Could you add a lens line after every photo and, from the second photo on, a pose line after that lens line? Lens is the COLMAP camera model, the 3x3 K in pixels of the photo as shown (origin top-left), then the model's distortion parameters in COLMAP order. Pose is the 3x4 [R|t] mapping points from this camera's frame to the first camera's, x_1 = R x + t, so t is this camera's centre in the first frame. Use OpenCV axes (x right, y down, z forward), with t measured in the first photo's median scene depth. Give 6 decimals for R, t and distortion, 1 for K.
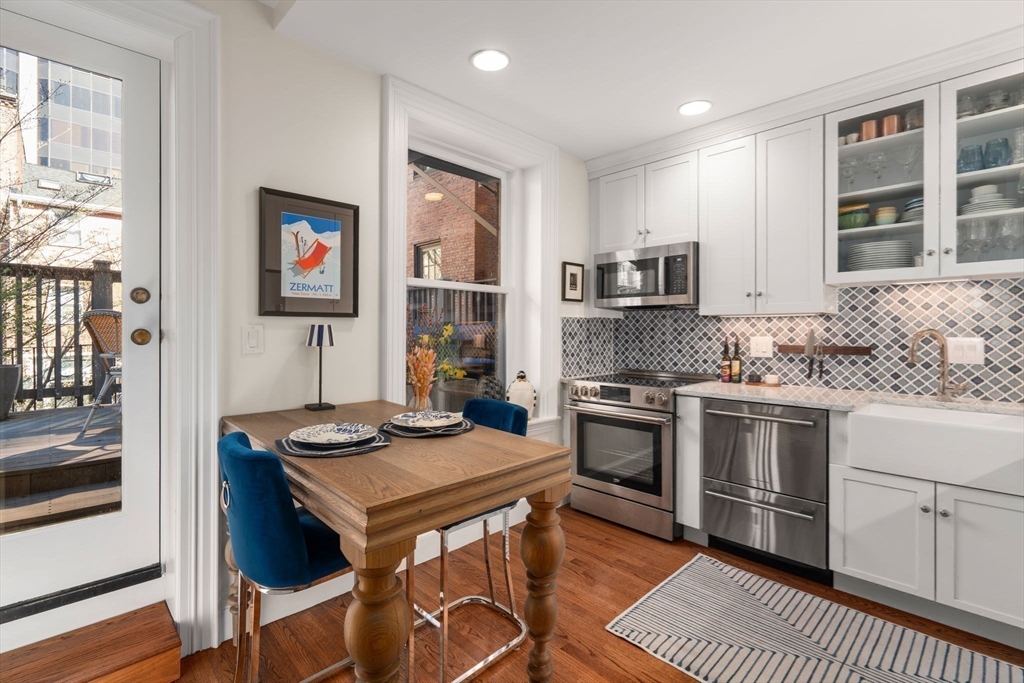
lens RADIAL K [[479.1, 0, 514.5], [0, 479.1, 323.2], [0, 0, 1]] dist [0.000094, 0.000231]
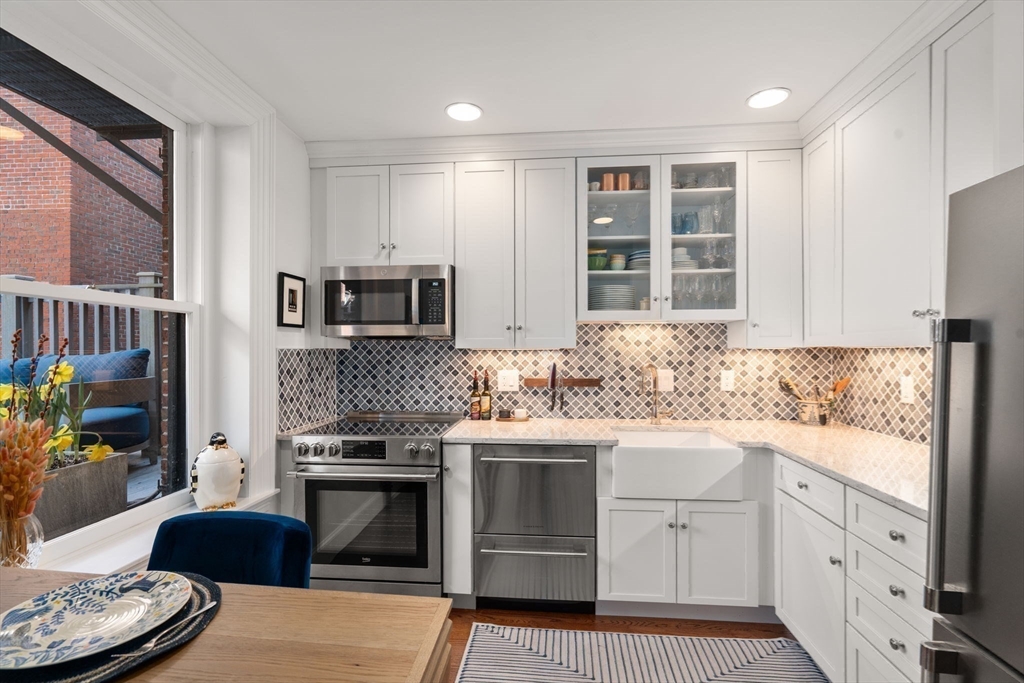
lens RADIAL K [[468.8, 0, 509.5], [0, 468.8, 347.1], [0, 0, 1]] dist [-0.003695, 0.000020]
pose [[0.762103, -0.000258, 0.647456, -0.102545], [-0.008042, 0.999919, 0.009865, -0.028380], [-0.647406, -0.012725, 0.762039, 0.268494]]
